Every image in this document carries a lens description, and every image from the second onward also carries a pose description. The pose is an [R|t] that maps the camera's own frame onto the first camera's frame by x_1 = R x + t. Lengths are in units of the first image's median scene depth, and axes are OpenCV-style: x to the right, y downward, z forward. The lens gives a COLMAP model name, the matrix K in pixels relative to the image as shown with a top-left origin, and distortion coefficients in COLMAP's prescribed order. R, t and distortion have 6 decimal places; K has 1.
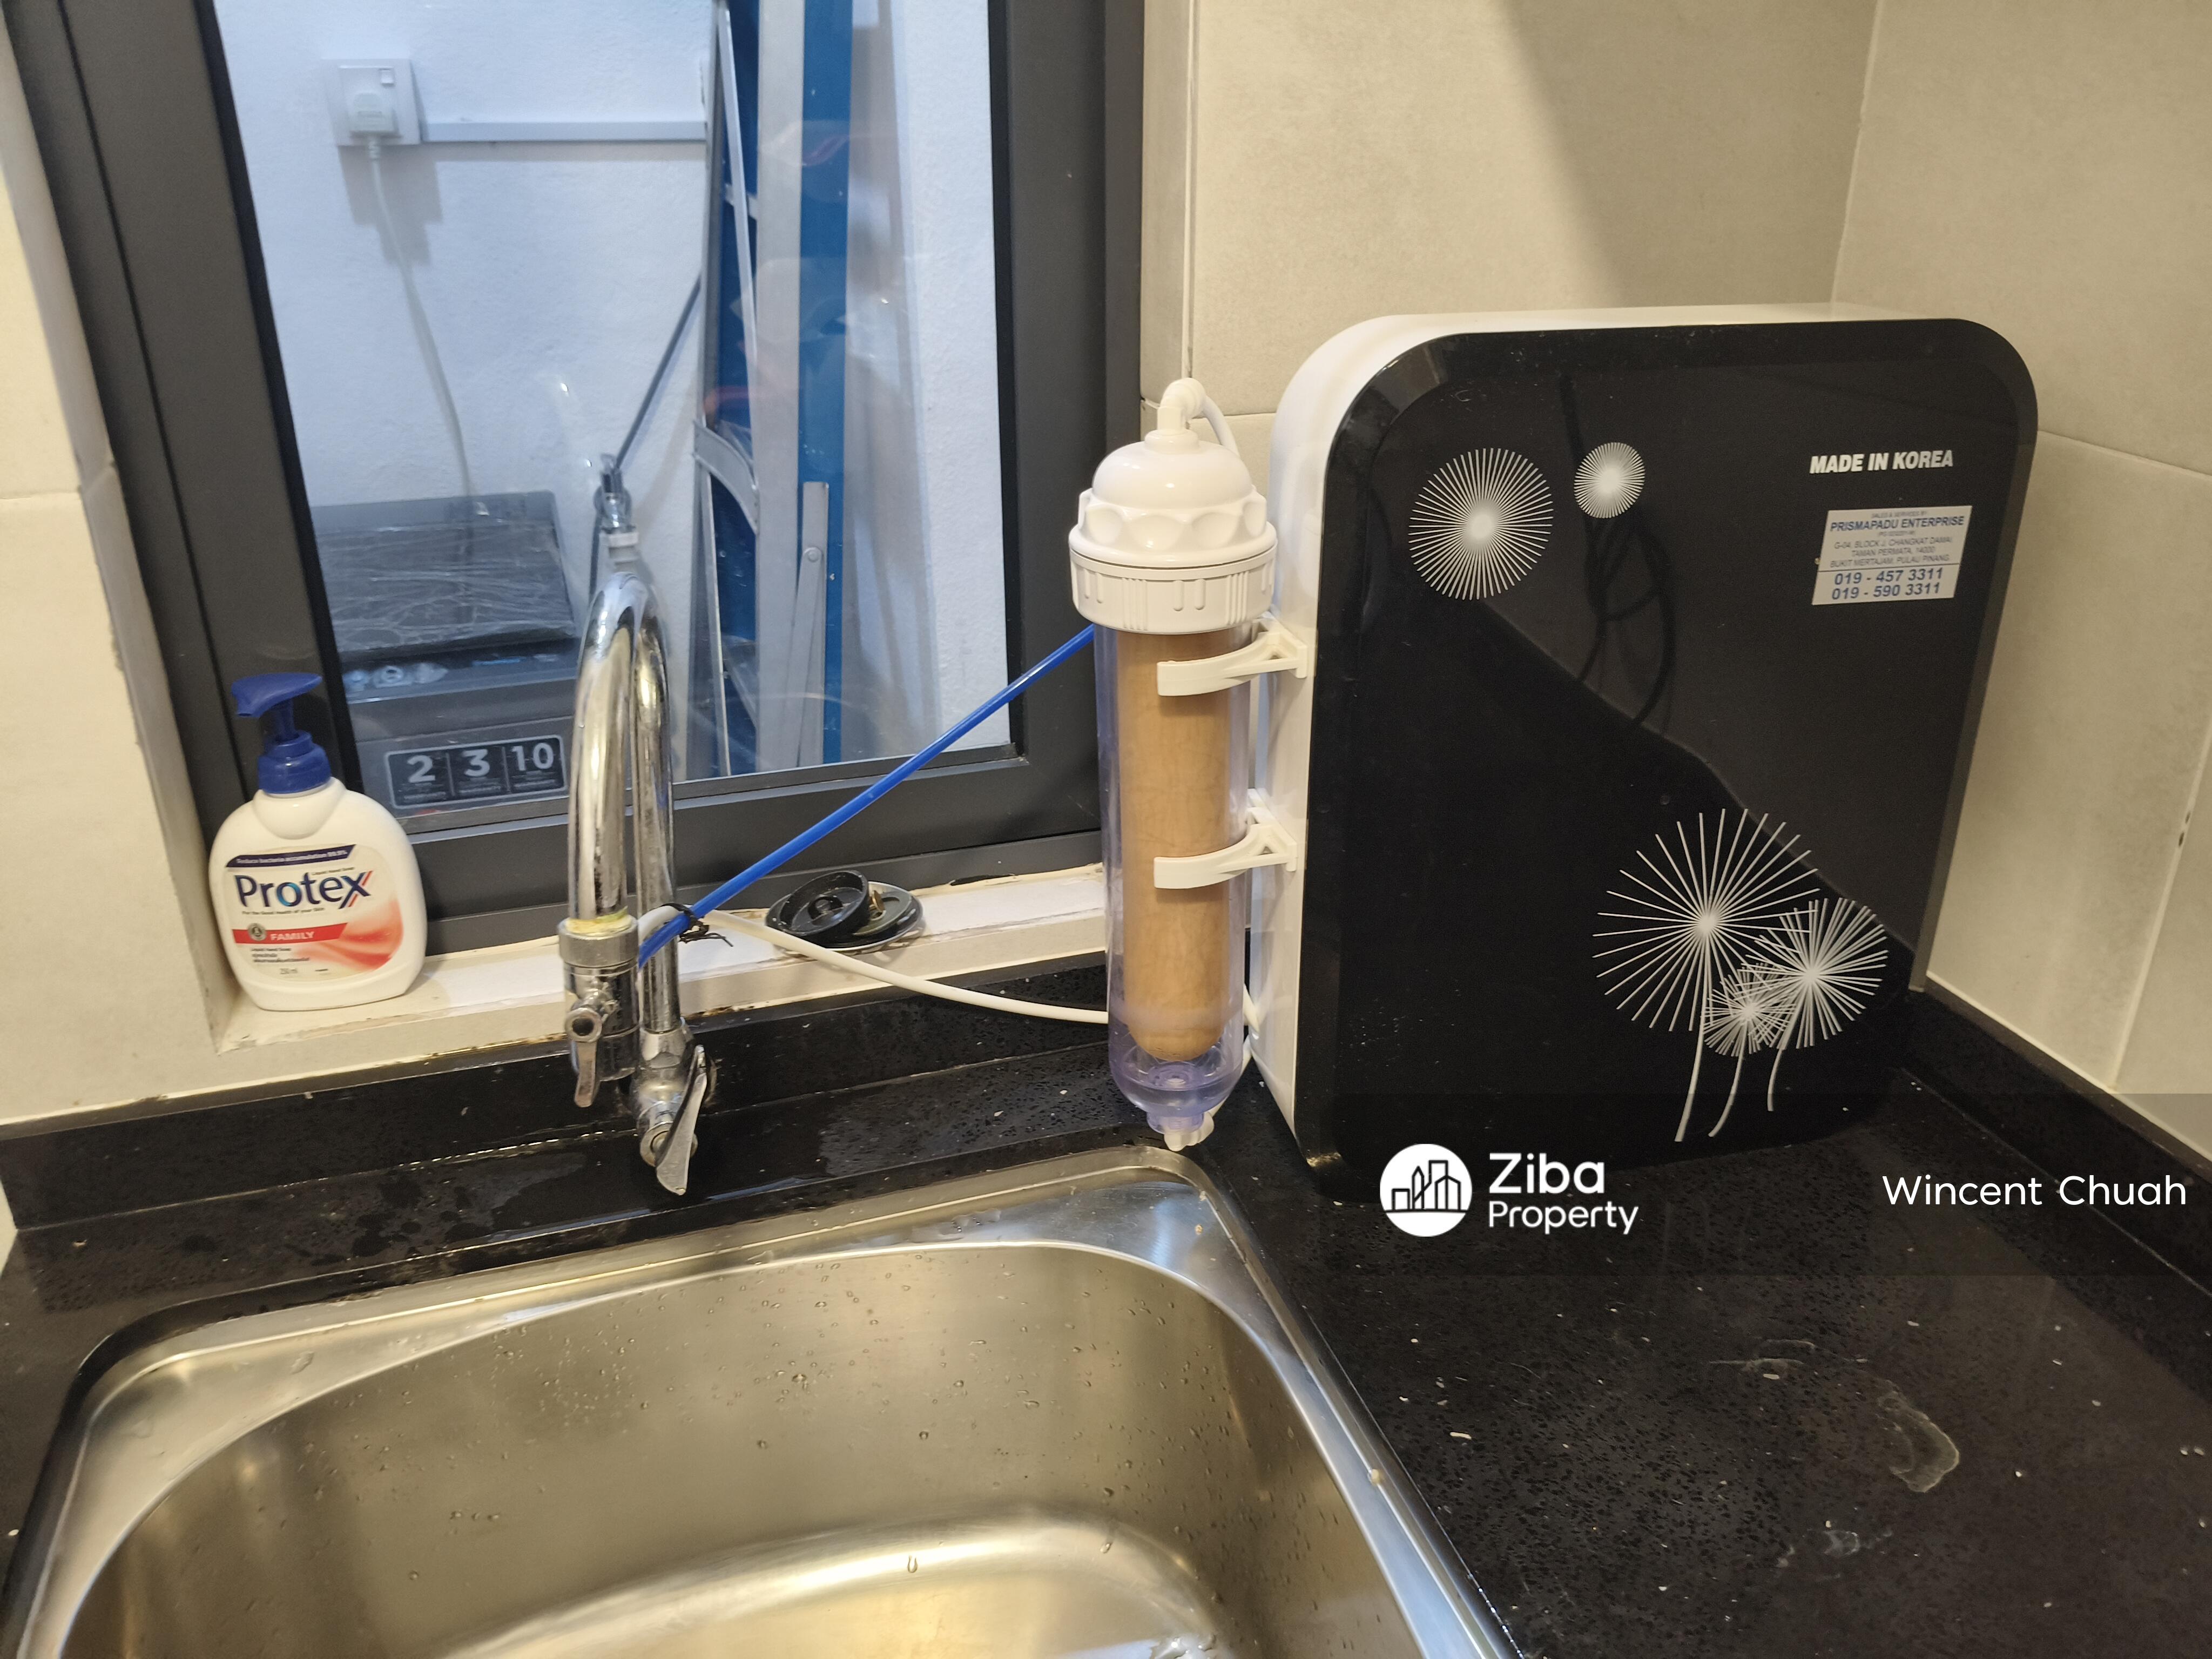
lens RADIAL K [[1676.4, 0, 1095.1], [0, 1676.4, 825.9], [0, 0, 1]] dist [-0.028209, -0.004000]
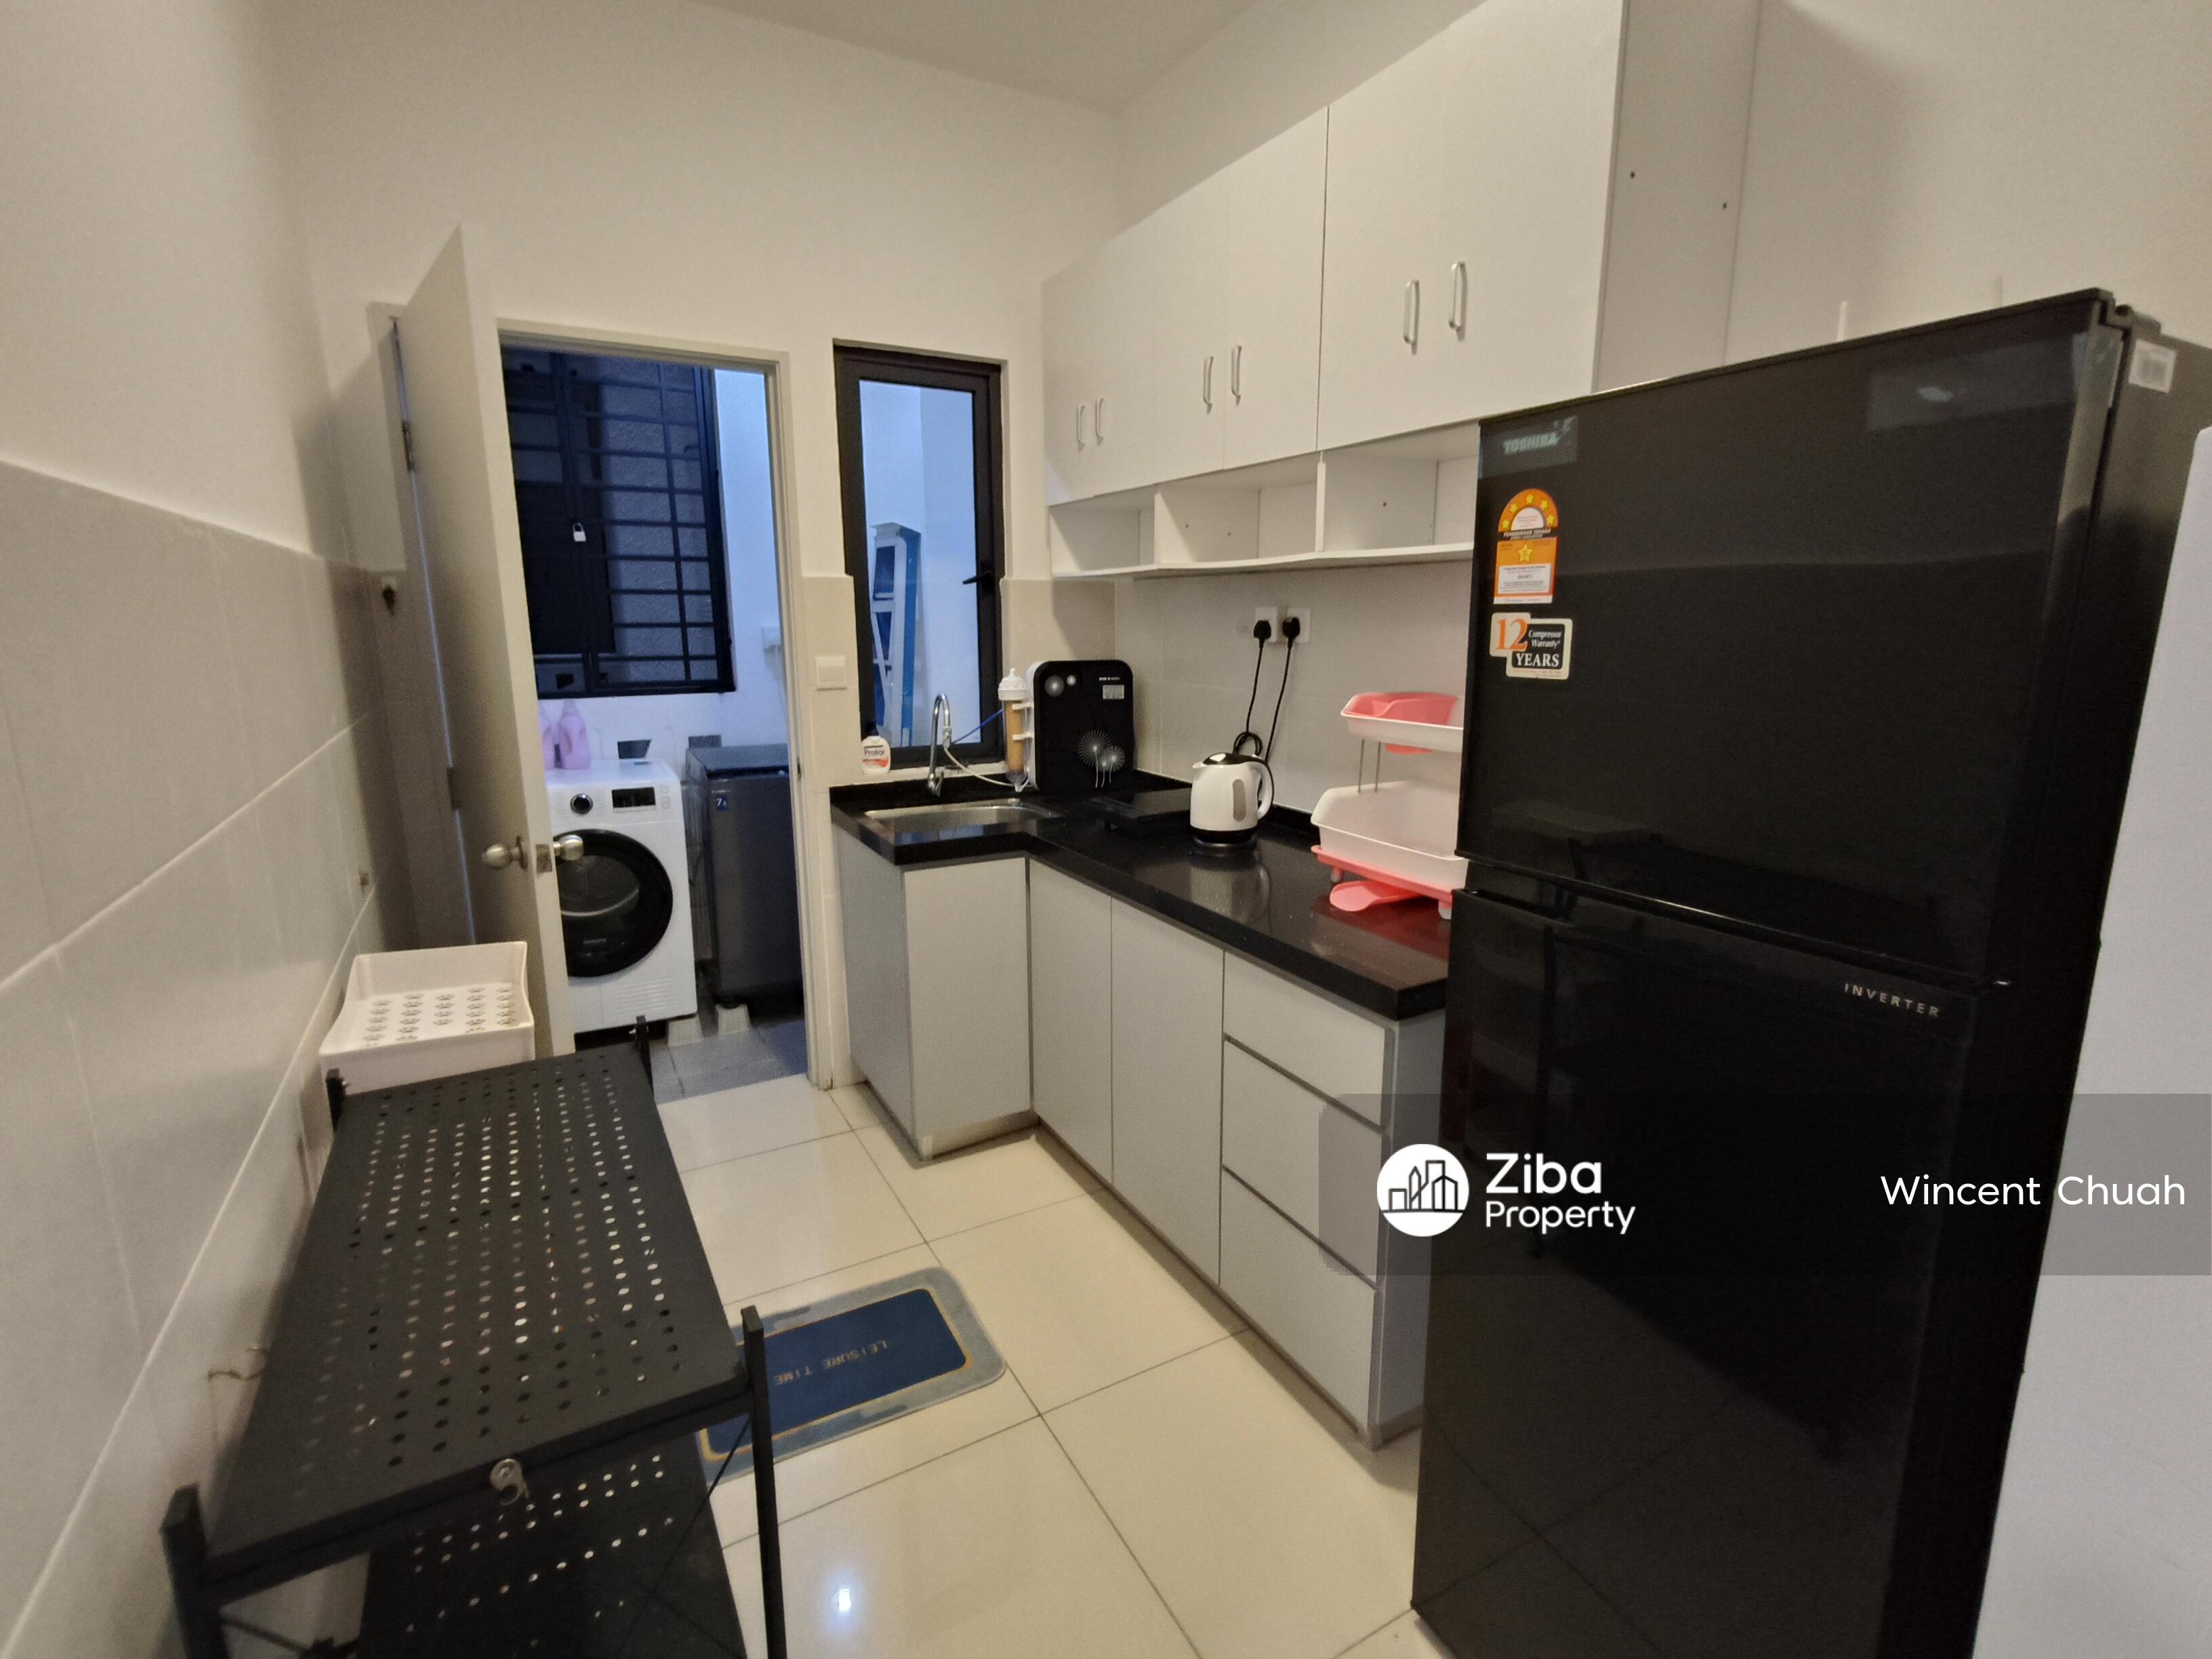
lens RADIAL K [[1035.4, 0, 1100.9], [0, 1035.4, 824.0], [0, 0, 1]] dist [0.004476, 0.001082]
pose [[0.986238, -0.032604, 0.162085, -0.281186], [0.070099, 0.970344, -0.231343, 1.260594], [-0.149735, 0.239521, 0.959275, -2.787716]]
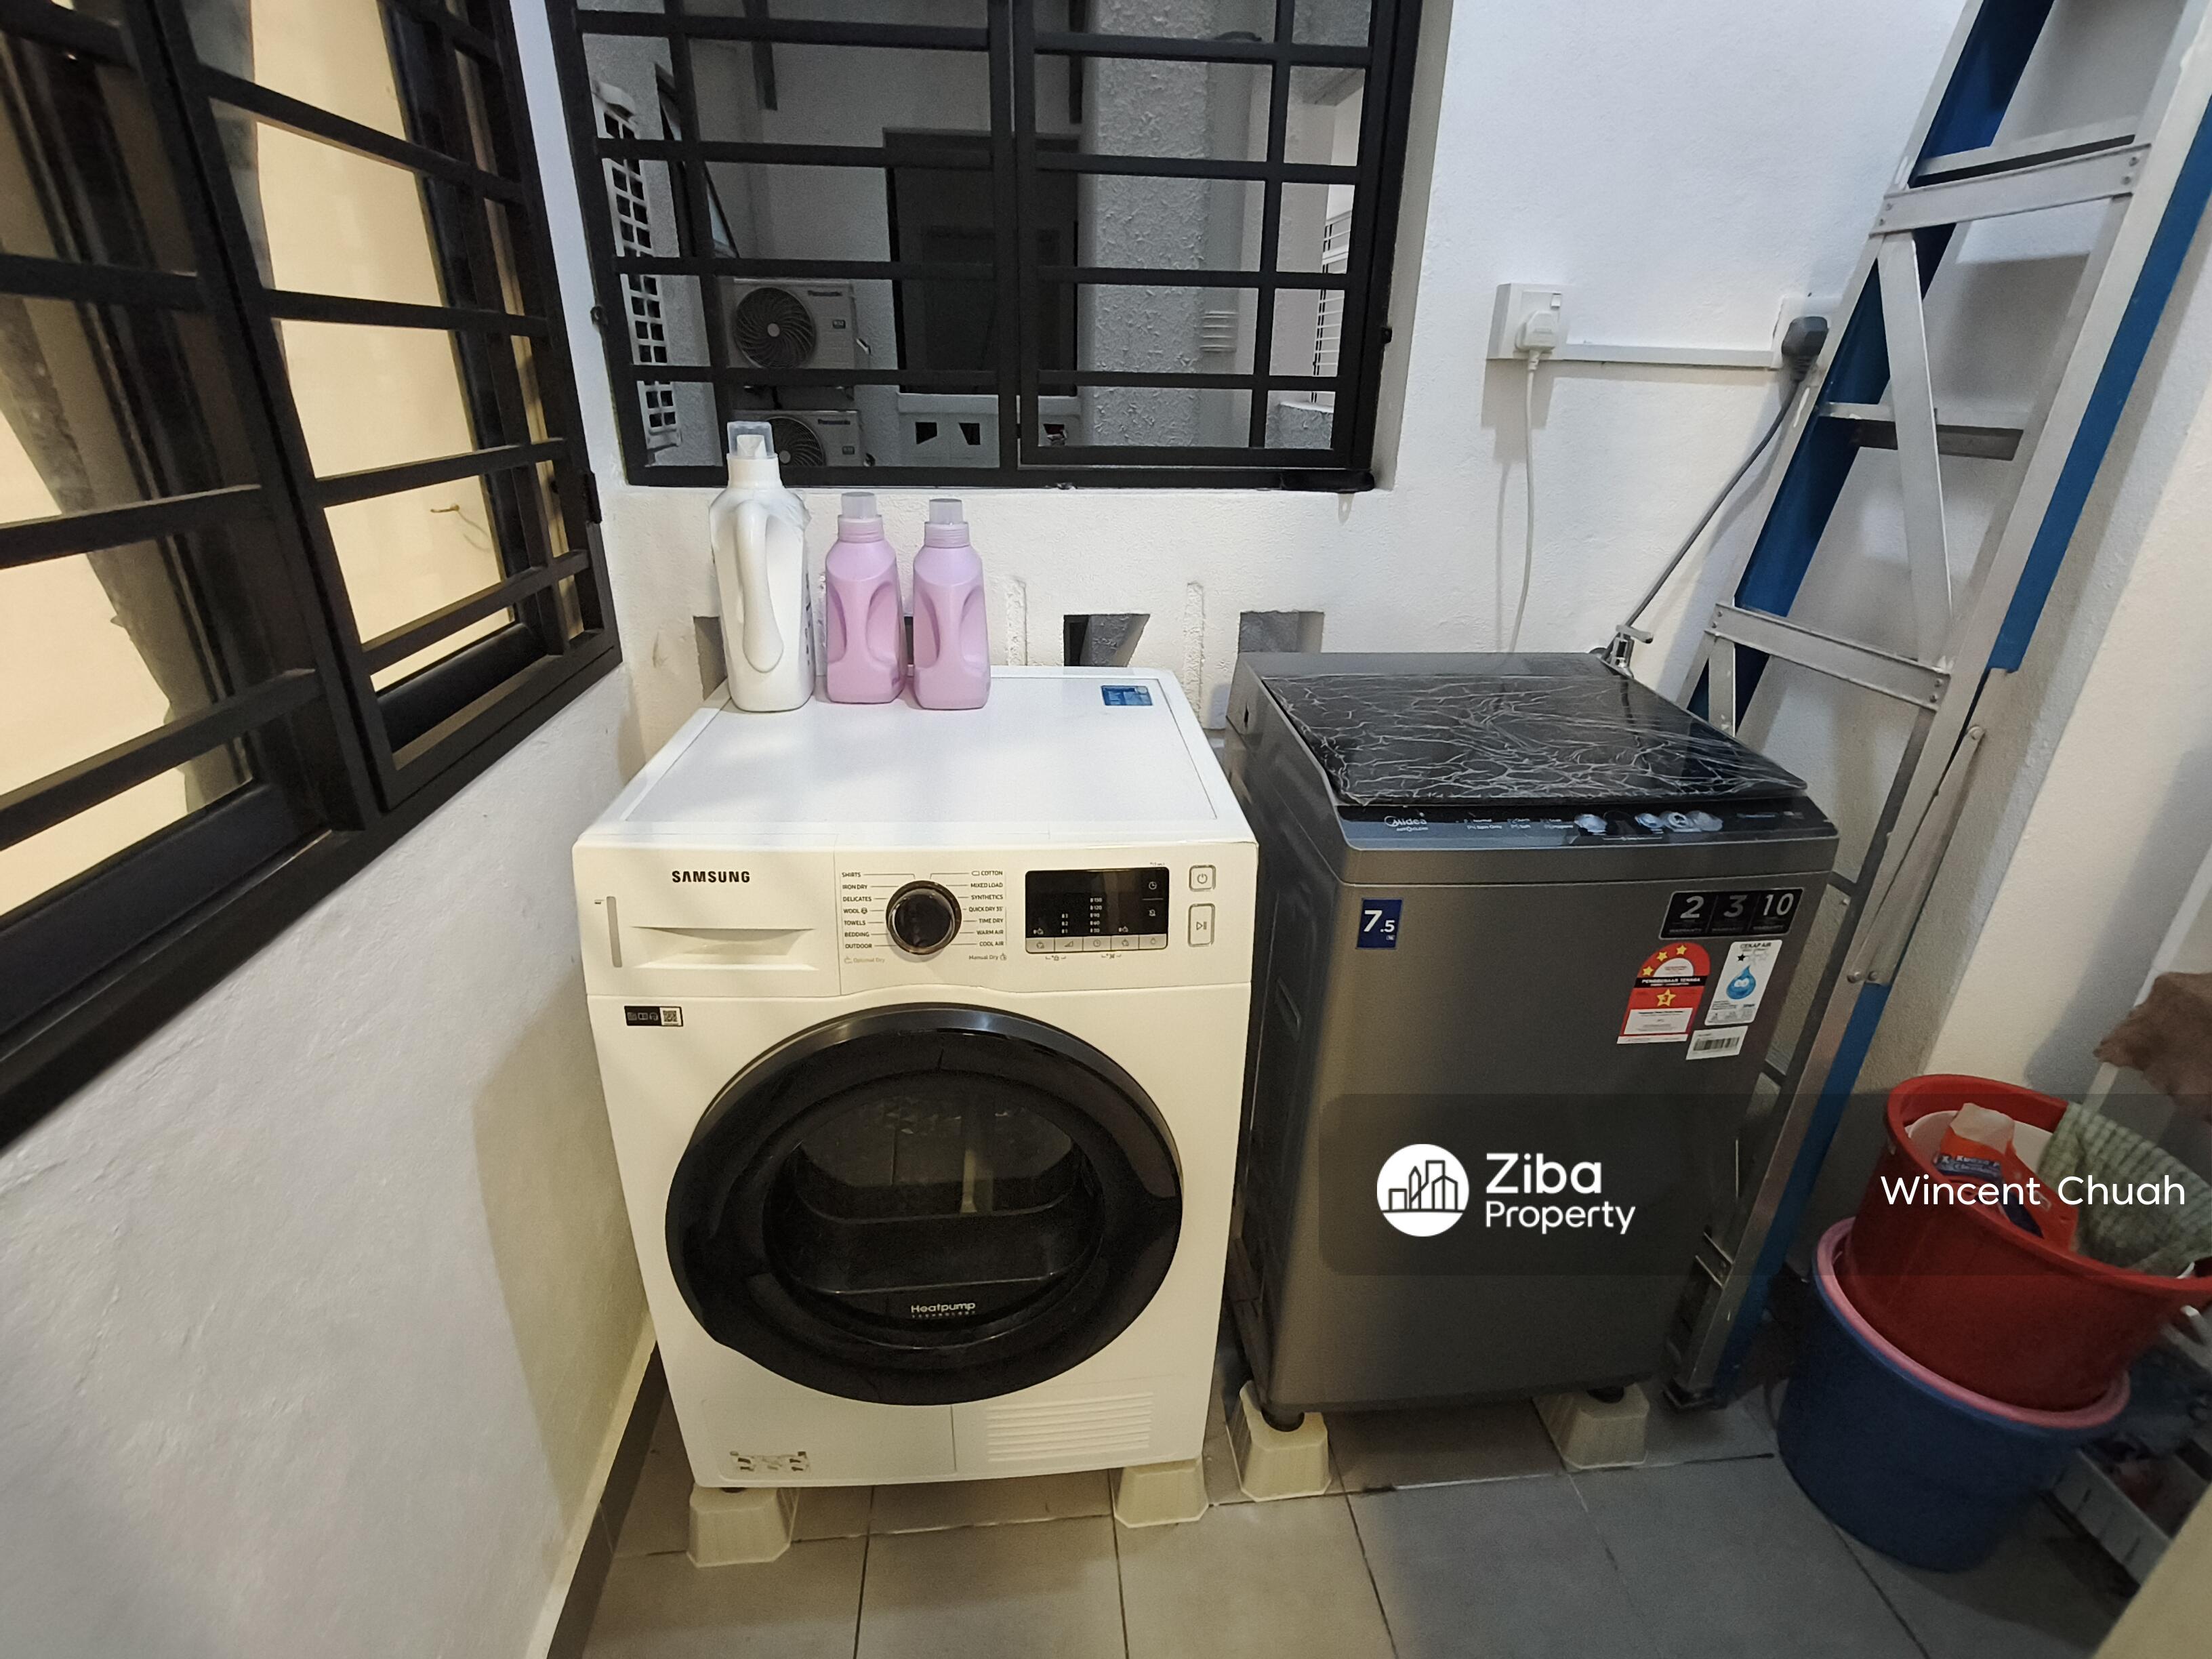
lens RADIAL K [[1035.4, 0, 1113.7], [0, 1035.4, 836.0], [0, 0, 1]] dist [0.004476, 0.001082]
pose [[0.973136, 0.111628, -0.201358, -1.259304], [-0.115177, 0.993327, -0.005958, -0.063601], [0.199349, 0.028990, 0.979500, 0.497621]]
